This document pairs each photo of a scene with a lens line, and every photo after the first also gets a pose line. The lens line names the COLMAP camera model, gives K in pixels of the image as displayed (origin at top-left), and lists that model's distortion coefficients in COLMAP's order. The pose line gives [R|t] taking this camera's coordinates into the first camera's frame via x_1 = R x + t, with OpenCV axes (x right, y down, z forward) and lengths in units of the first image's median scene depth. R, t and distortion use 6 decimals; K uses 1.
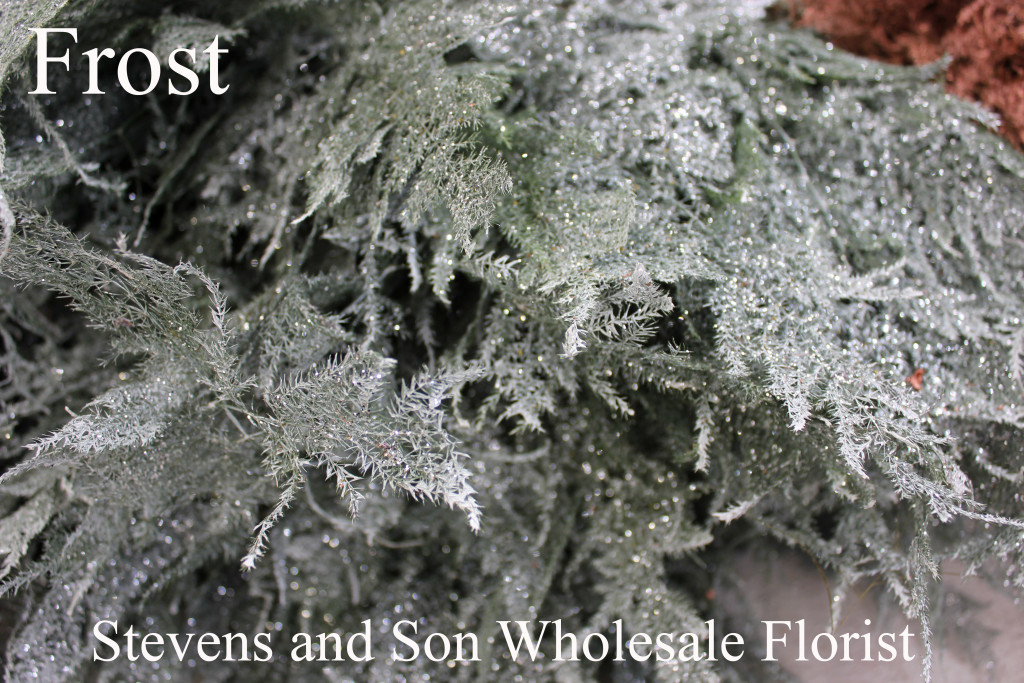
lens RADIAL K [[630.4, 0, 512.0], [0, 630.4, 341.5], [0, 0, 1]] dist [-0.059718, 0.000365]
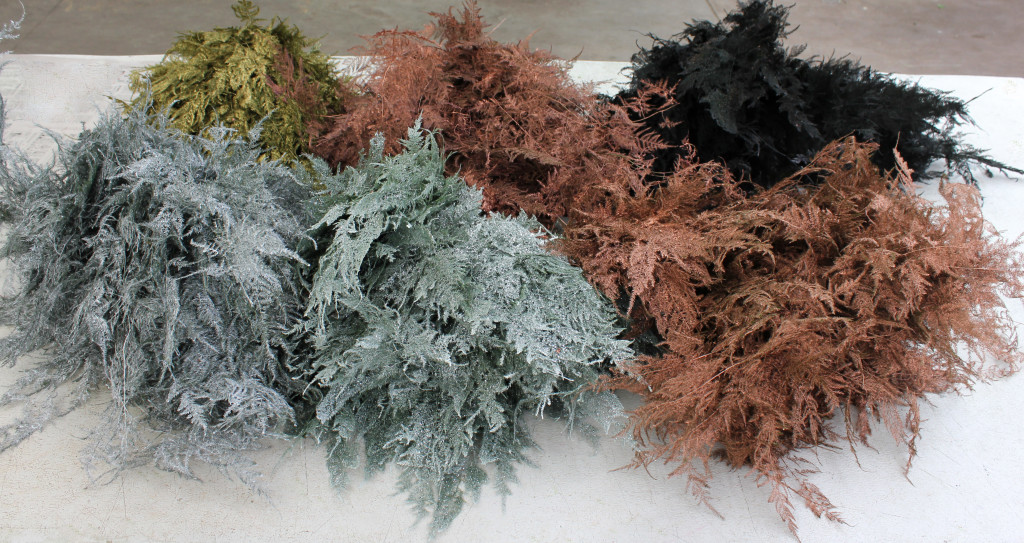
lens RADIAL K [[768.2, 0, 512.0], [0, 768.2, 271.5], [0, 0, 1]] dist [-0.000499, -0.000085]
pose [[0.995817, 0.082719, 0.038815, 0.102655], [-0.074542, 0.981118, -0.178469, 0.470612], [-0.052845, 0.174829, 0.983180, -4.026906]]
